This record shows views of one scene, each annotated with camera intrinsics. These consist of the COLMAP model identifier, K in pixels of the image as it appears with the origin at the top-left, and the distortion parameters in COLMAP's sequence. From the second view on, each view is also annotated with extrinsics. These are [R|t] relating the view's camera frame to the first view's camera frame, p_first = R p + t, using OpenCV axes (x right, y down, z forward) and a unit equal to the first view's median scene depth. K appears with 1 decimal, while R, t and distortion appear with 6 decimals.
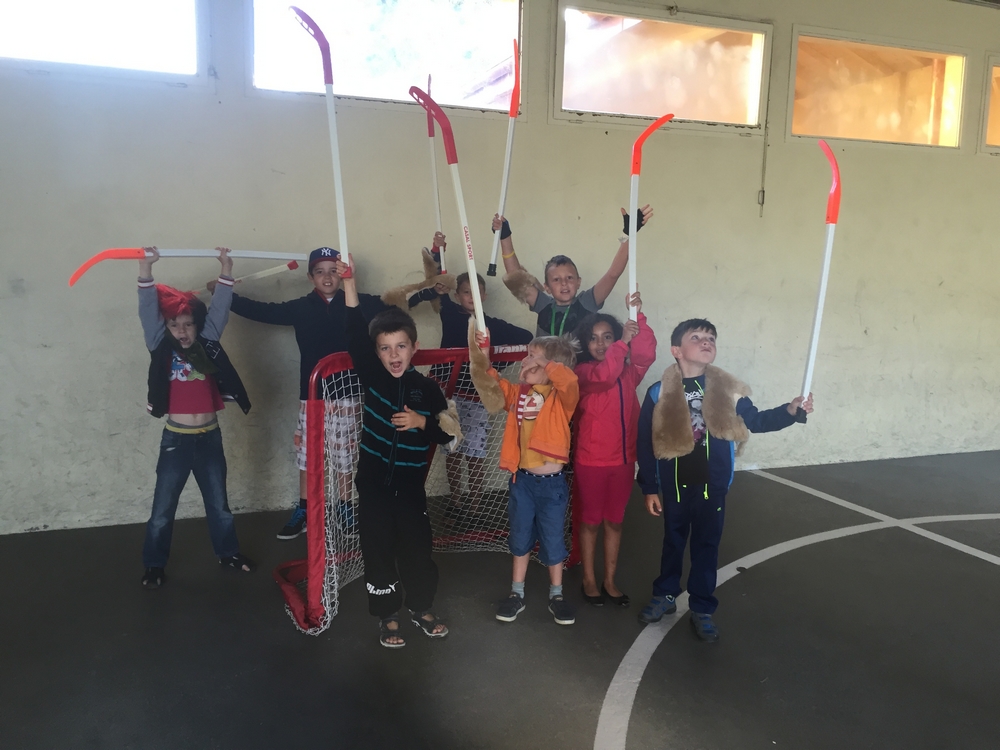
lens RADIAL K [[858.6, 0, 503.7], [0, 858.6, 375.8], [0, 0, 1]] dist [0.018101, 0.006406]
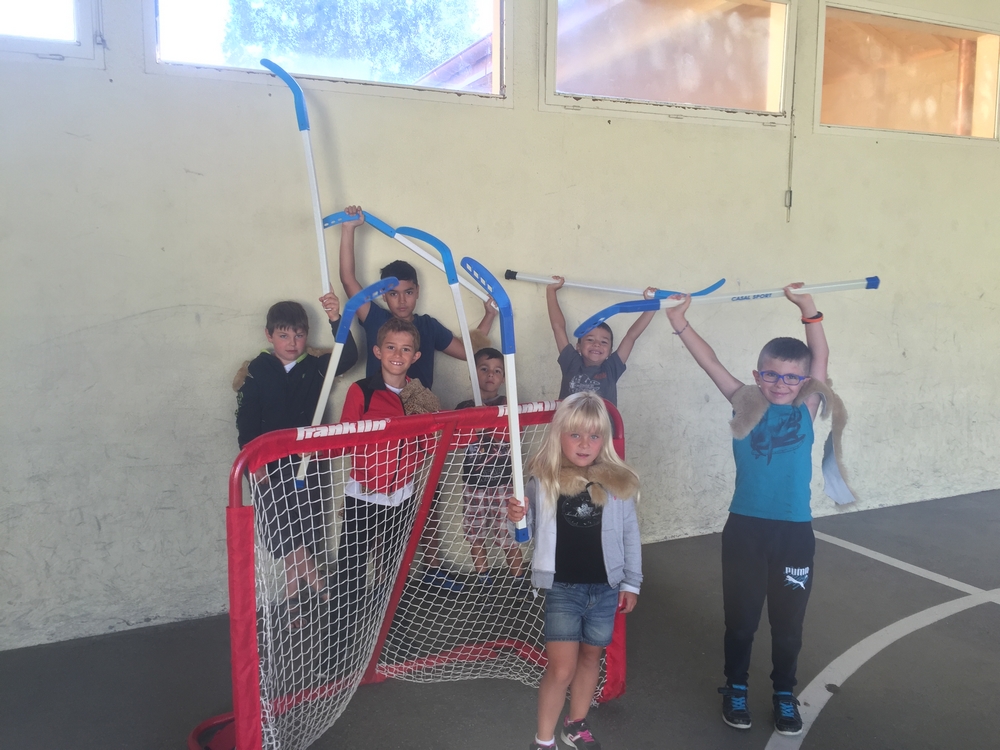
lens RADIAL K [[858.6, 0, 496.0], [0, 858.6, 372.8], [0, 0, 1]] dist [0.018101, 0.006406]
pose [[0.998514, -0.028321, 0.046551, -0.029095], [0.029395, 0.999313, -0.022552, -0.028434], [-0.045880, 0.023887, 0.998661, 0.185251]]
